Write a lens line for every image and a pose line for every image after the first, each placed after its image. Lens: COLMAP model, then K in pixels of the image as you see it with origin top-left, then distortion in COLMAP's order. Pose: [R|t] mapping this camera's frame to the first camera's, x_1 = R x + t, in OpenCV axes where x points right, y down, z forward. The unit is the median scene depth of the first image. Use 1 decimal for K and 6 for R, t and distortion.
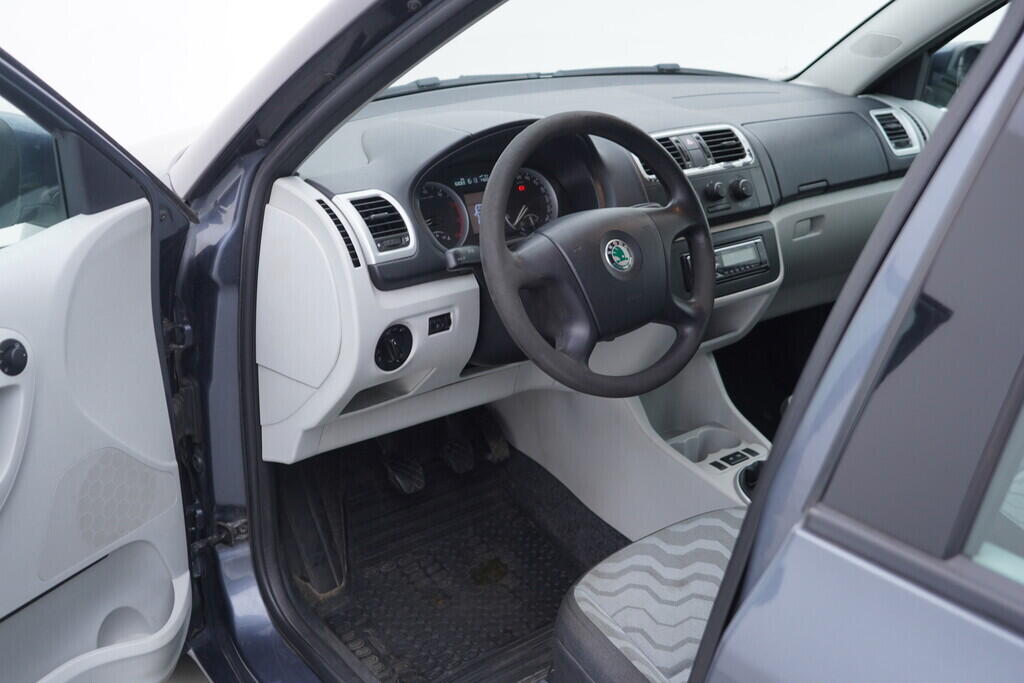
lens RADIAL K [[1091.6, 0, 510.4], [0, 1091.6, 334.6], [0, 0, 1]] dist [-0.008646, 0.000000]
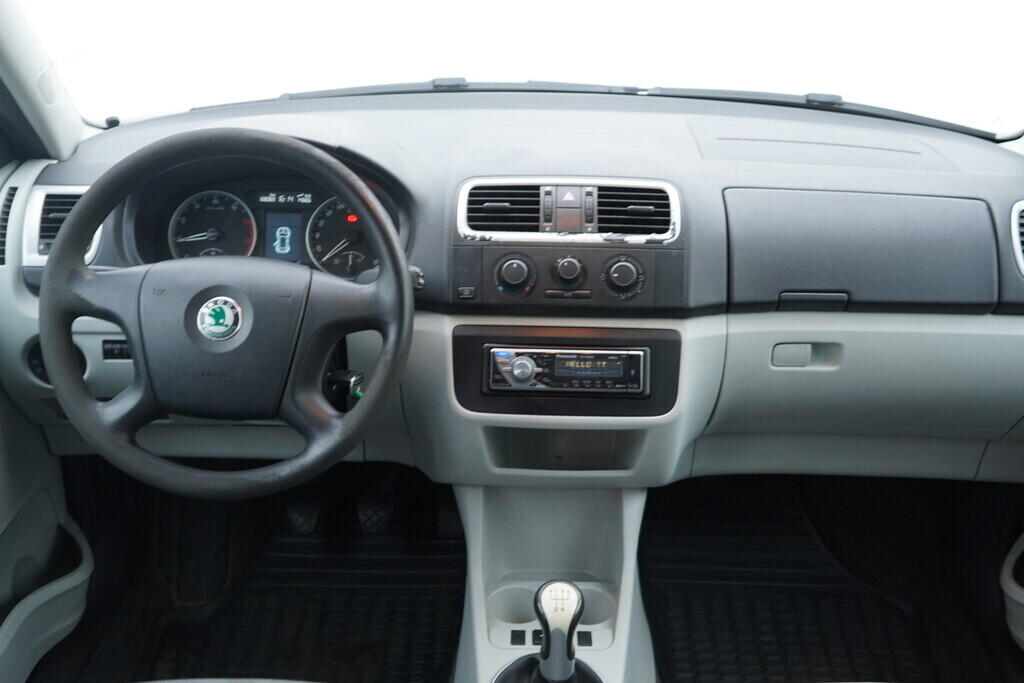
lens RADIAL K [[1091.6, 0, 517.3], [0, 1091.6, 341.5], [0, 0, 1]] dist [-0.008646, 0.000000]
pose [[0.776079, 0.237165, -0.584340, 0.577178], [-0.228311, 0.969399, 0.090222, -0.139773], [0.587856, 0.063392, 0.806478, 0.399411]]
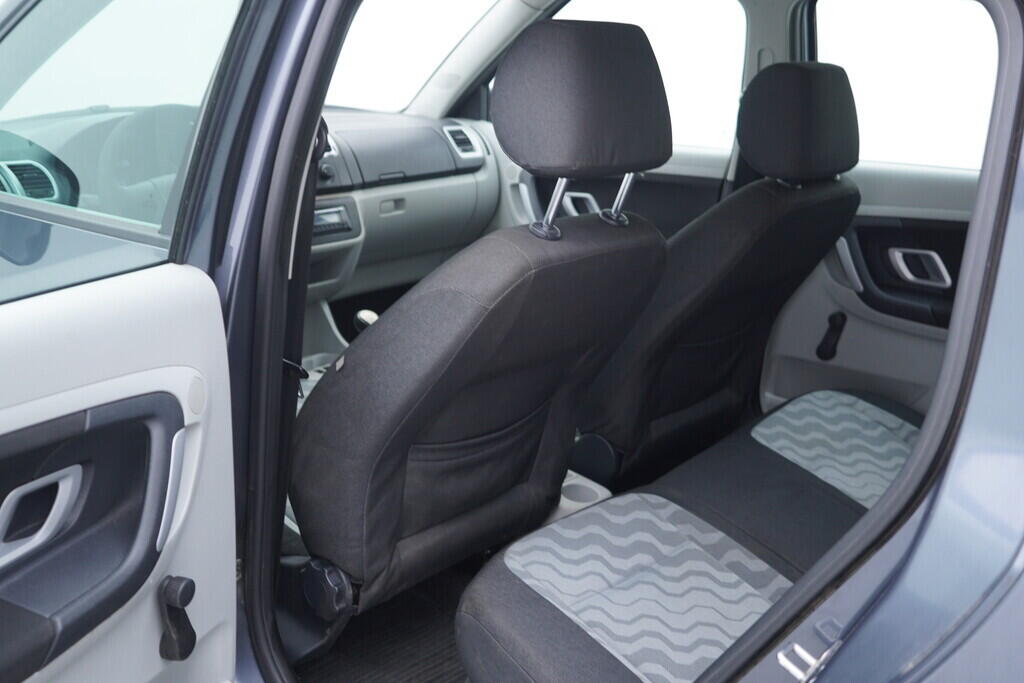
lens RADIAL K [[1091.6, 0, 512.5], [0, 1091.6, 345.1], [0, 0, 1]] dist [-0.008646, 0.000000]
pose [[0.982903, -0.052383, 0.176513, 0.188685], [0.067607, 0.994389, -0.081367, 0.214677], [-0.171260, 0.091909, 0.980929, -0.383471]]
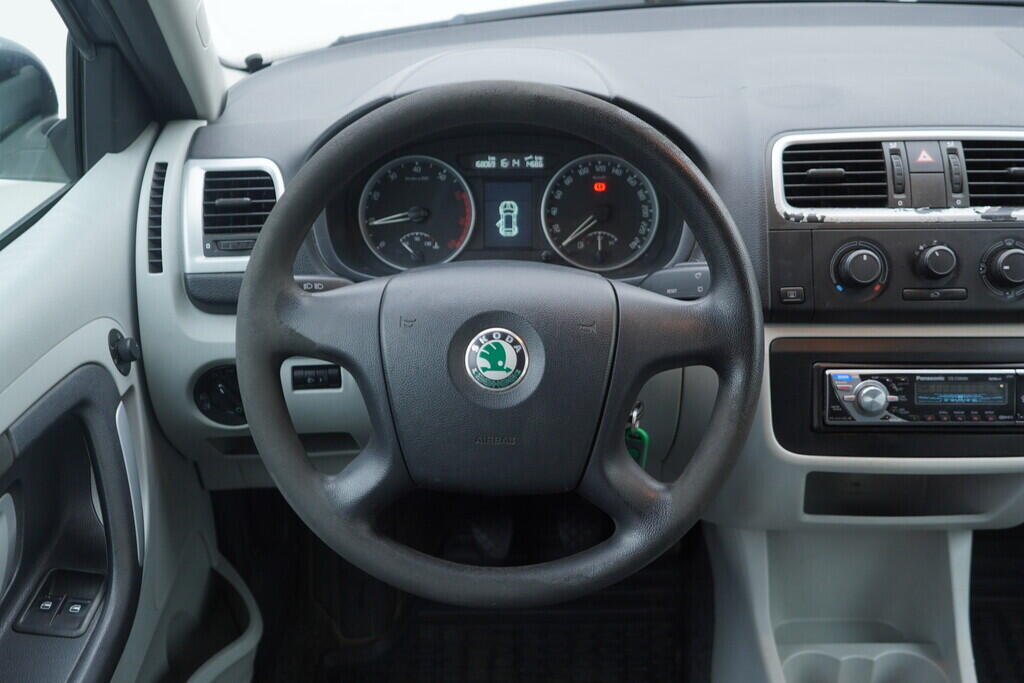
lens RADIAL K [[1091.6, 0, 517.2], [0, 1091.6, 340.7], [0, 0, 1]] dist [-0.008646, 0.000000]
pose [[0.769483, 0.268628, -0.579426, 0.337780], [-0.200305, 0.962974, 0.180439, -0.145235], [0.606443, -0.022782, 0.794800, 0.457854]]
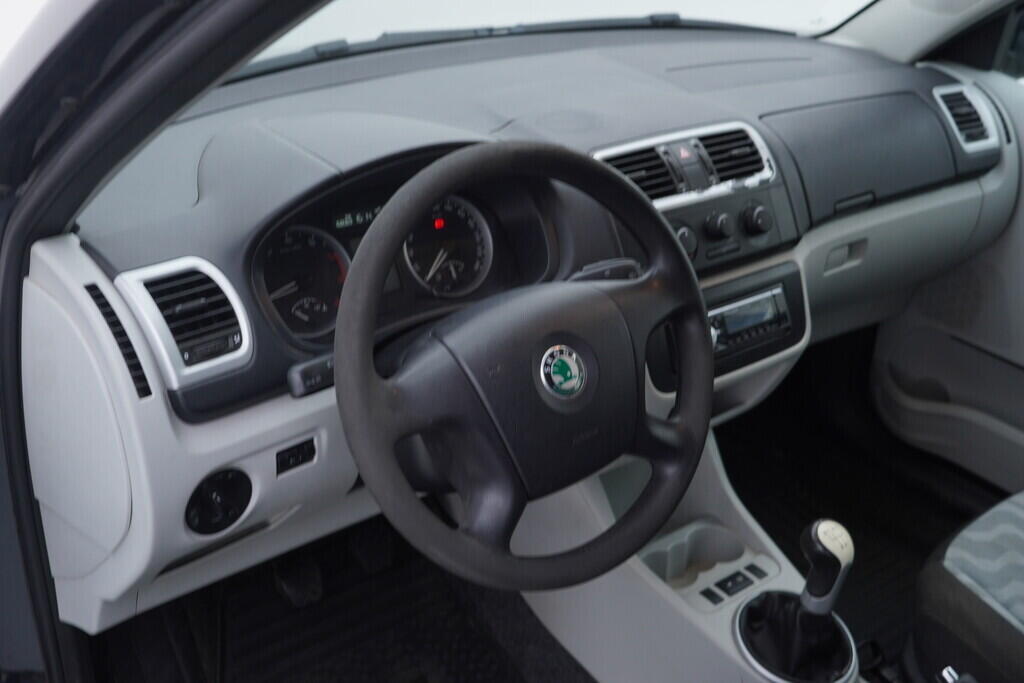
lens RADIAL K [[1091.6, 0, 508.8], [0, 1091.6, 337.0], [0, 0, 1]] dist [-0.008646, 0.000000]
pose [[0.999873, 0.013874, -0.007813, 0.058073], [-0.013062, 0.995317, 0.095782, -0.123271], [0.009105, -0.095668, 0.995372, 0.287527]]
